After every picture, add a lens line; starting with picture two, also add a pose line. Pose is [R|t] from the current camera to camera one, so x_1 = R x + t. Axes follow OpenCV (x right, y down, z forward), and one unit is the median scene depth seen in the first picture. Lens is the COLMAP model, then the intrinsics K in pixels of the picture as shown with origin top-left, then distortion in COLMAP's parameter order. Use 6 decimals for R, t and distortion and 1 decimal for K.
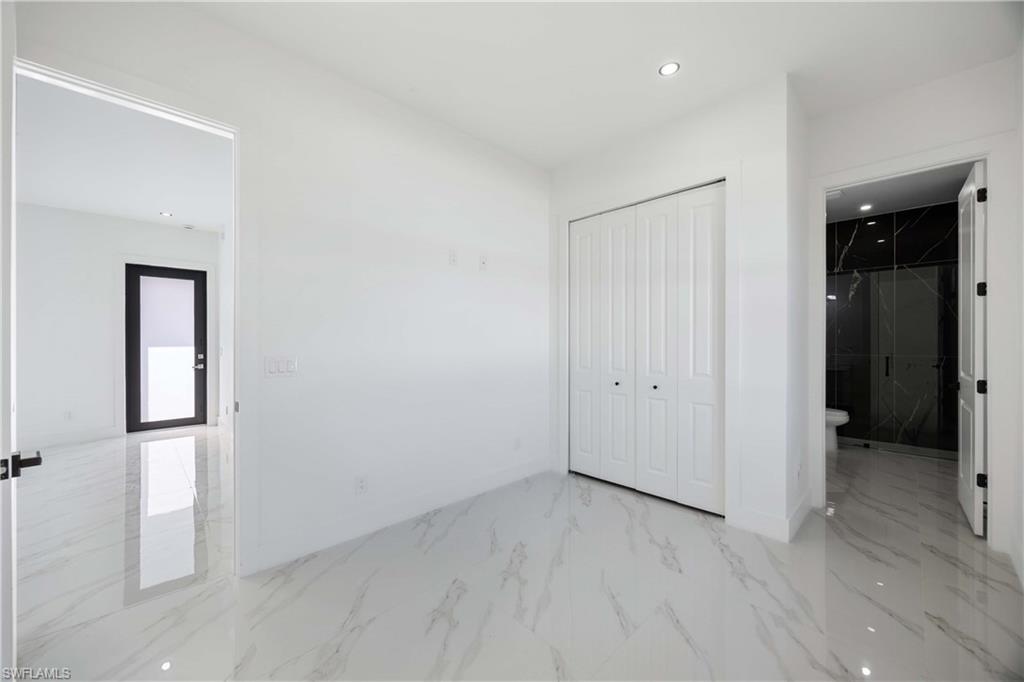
lens RADIAL K [[388.3, 0, 509.2], [0, 388.3, 345.8], [0, 0, 1]] dist [-0.009921, 0.000699]
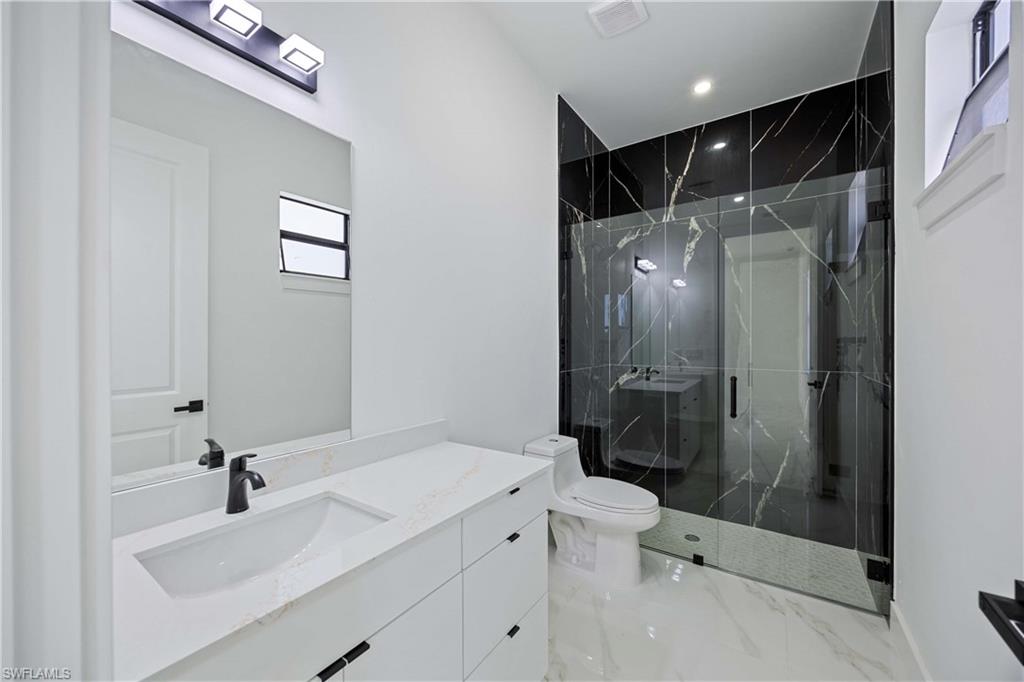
lens RADIAL K [[388.3, 0, 515.5], [0, 388.3, 342.7], [0, 0, 1]] dist [-0.009921, 0.000699]
pose [[0.976218, 0.010923, 0.216517, 0.522733], [-0.008079, 0.999869, -0.014017, -0.002340], [-0.216641, 0.011934, 0.976178, 0.502785]]
